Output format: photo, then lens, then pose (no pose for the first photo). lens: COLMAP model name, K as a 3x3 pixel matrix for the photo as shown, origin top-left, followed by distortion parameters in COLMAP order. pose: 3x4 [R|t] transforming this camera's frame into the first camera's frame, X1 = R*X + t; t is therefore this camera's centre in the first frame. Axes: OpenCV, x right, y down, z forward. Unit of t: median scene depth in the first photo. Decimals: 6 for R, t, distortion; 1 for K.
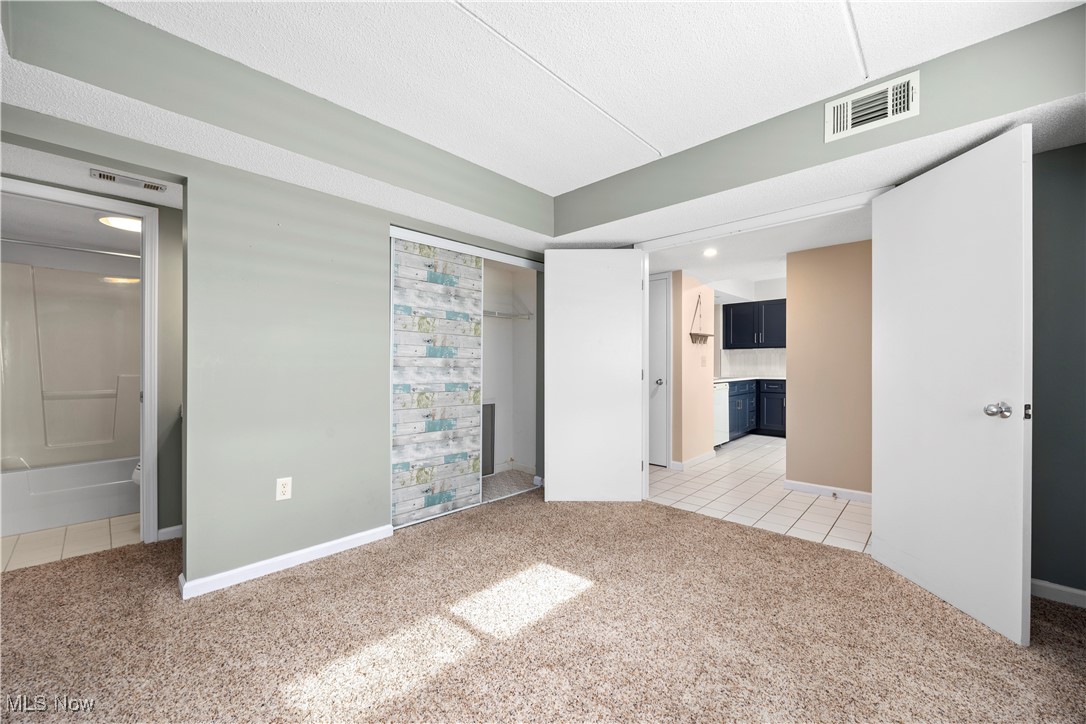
lens RADIAL K [[434.7, 0, 534.4], [0, 434.7, 360.2], [0, 0, 1]] dist [0.000762, -0.000552]
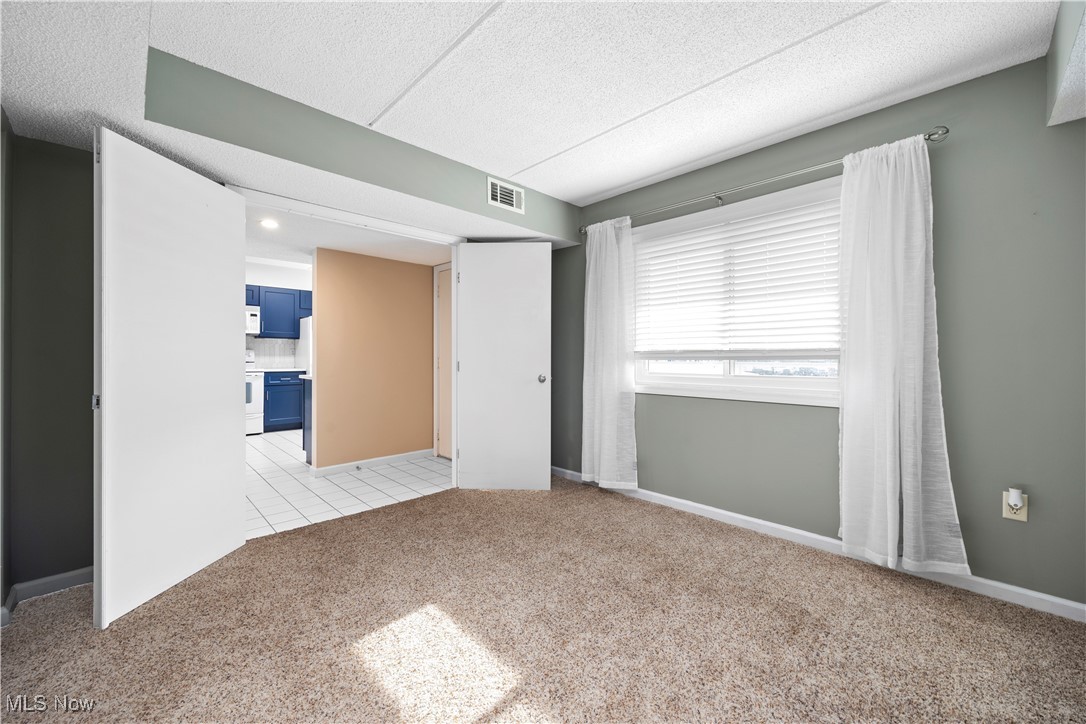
lens RADIAL K [[434.7, 0, 548.4], [0, 434.7, 357.3], [0, 0, 1]] dist [0.000762, -0.000552]
pose [[-0.000663, -0.004937, 0.999988, -0.607536], [-0.013913, 0.999891, 0.004928, 0.000226], [-0.999903, -0.013910, -0.000732, 0.621366]]
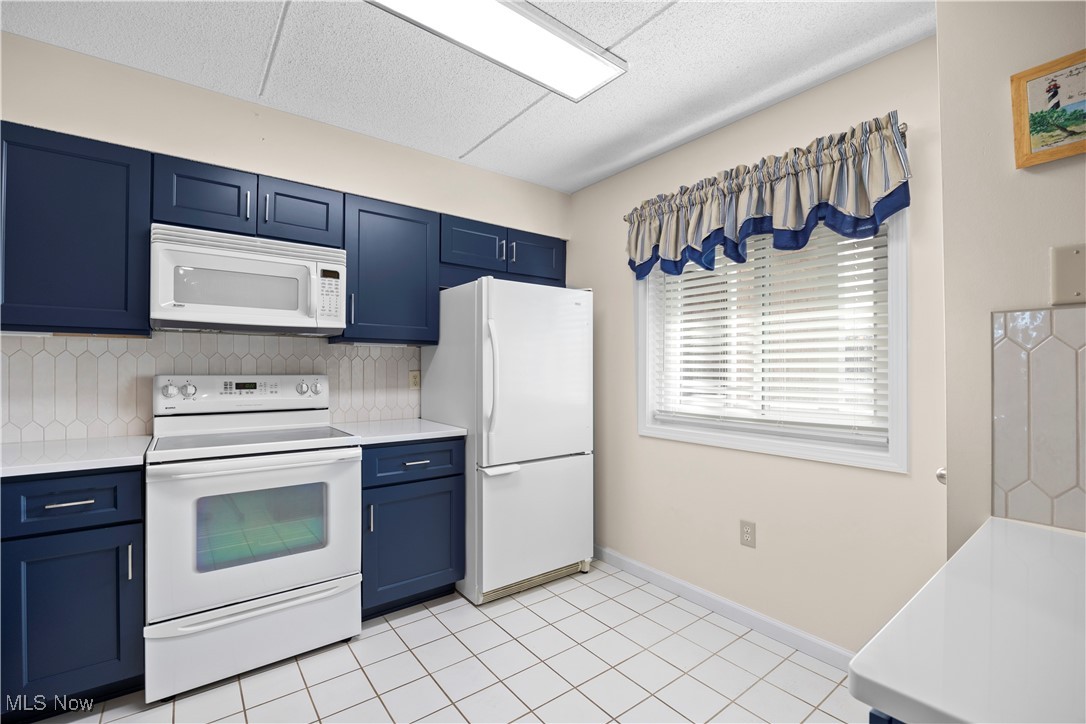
lens RADIAL K [[469.3, 0, 541.6], [0, 469.3, 370.6], [0, 0, 1]] dist [-0.024072, 0.002212]
pose [[0.129618, -0.005584, 0.991548, 0.746996], [-0.008299, 0.999943, 0.006716, -0.022961], [-0.991529, -0.009099, 0.129564, 1.577532]]
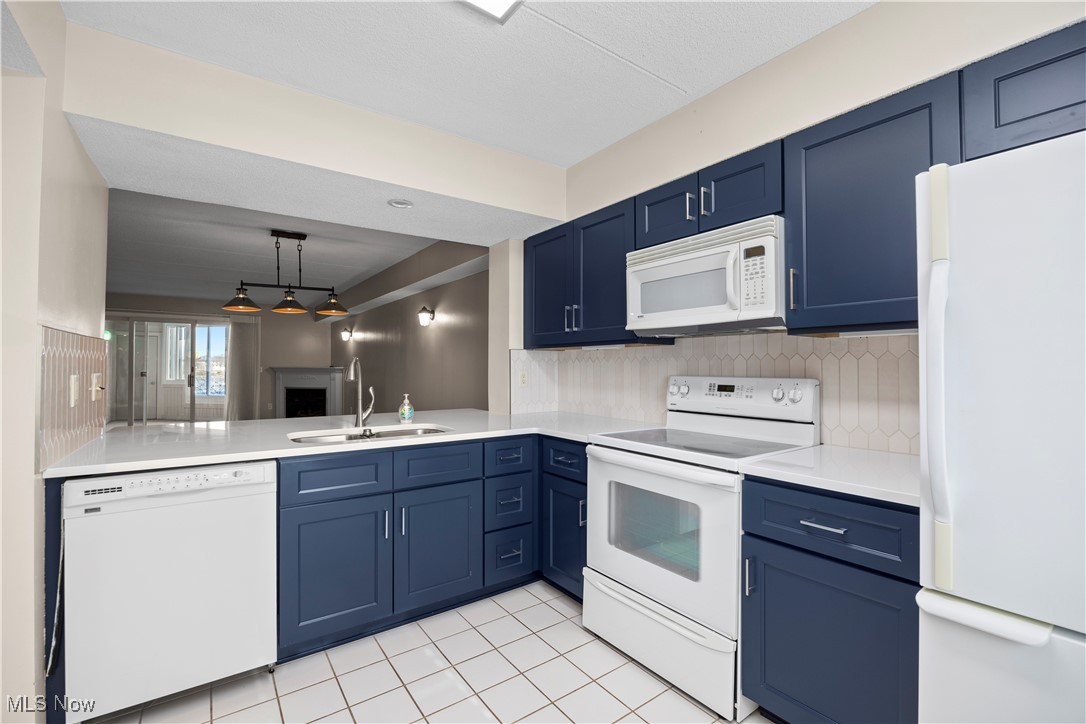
lens RADIAL K [[469.3, 0, 548.3], [0, 469.3, 364.7], [0, 0, 1]] dist [-0.024072, 0.002212]
pose [[0.988213, -0.001977, -0.153072, 1.272551], [0.001736, 0.999997, -0.001709, -0.025187], [0.153075, 0.001423, 0.988214, 1.384592]]
